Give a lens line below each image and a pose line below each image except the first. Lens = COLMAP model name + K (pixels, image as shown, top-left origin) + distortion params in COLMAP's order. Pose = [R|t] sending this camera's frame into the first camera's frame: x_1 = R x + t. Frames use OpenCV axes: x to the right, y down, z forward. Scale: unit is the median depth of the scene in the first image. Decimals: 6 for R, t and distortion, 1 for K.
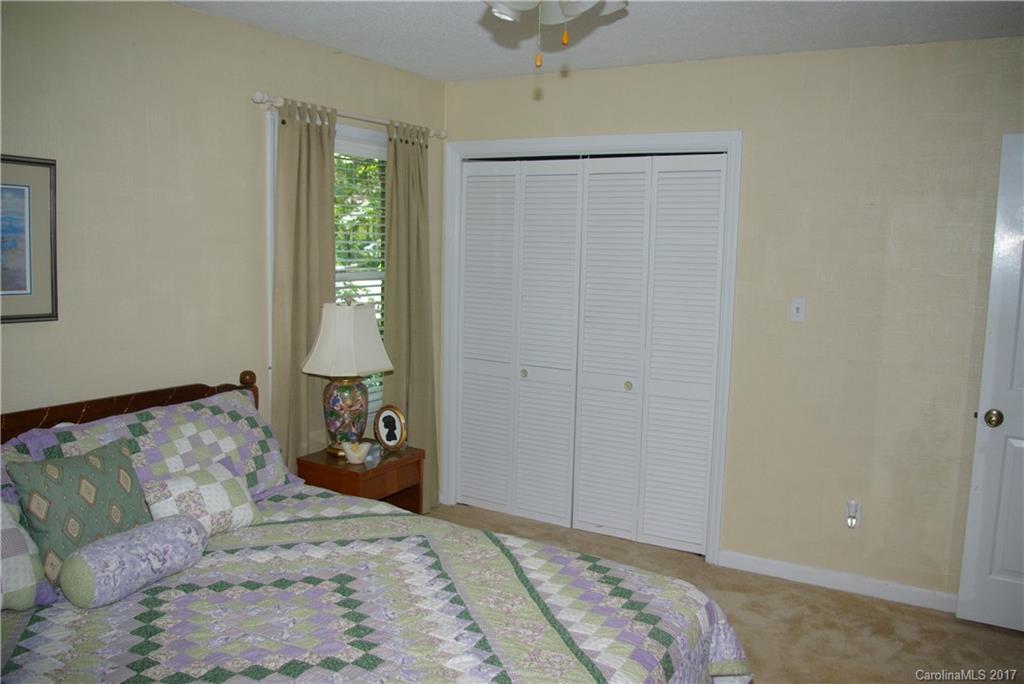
lens RADIAL K [[812.6, 0, 512.0], [0, 812.6, 342.0], [0, 0, 1]] dist [-0.087939, 0.003364]
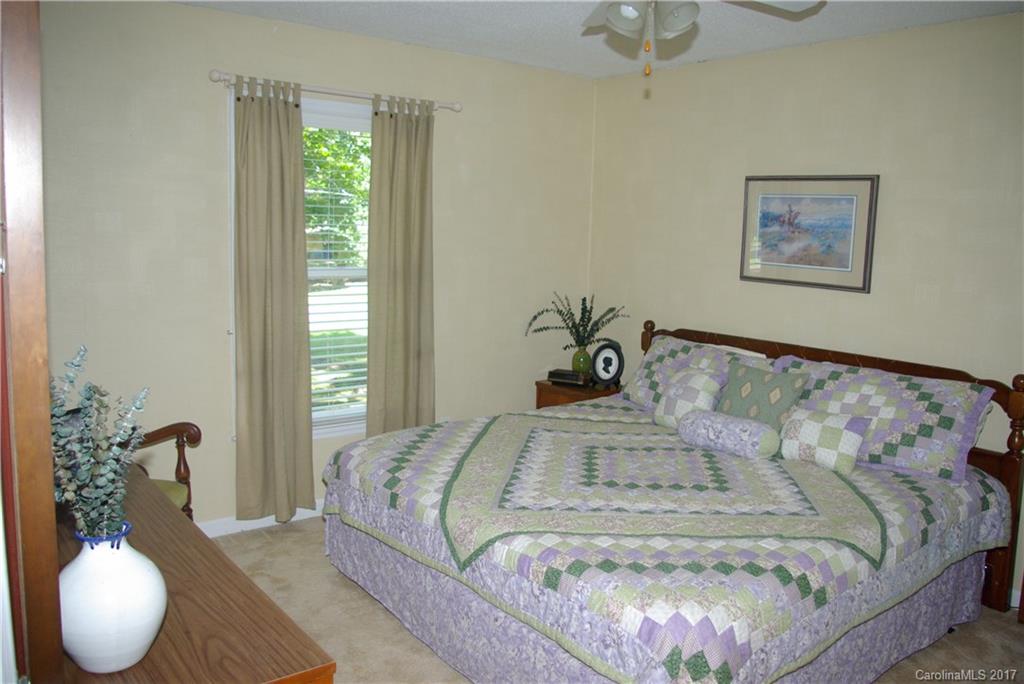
lens RADIAL K [[812.6, 0, 512.0], [0, 812.6, 342.0], [0, 0, 1]] dist [-0.087939, 0.003364]
pose [[-0.384668, 0.084463, -0.919183, 1.062877], [-0.149397, 0.976978, 0.152295, -0.073941], [0.910885, 0.195906, -0.363193, 1.113002]]
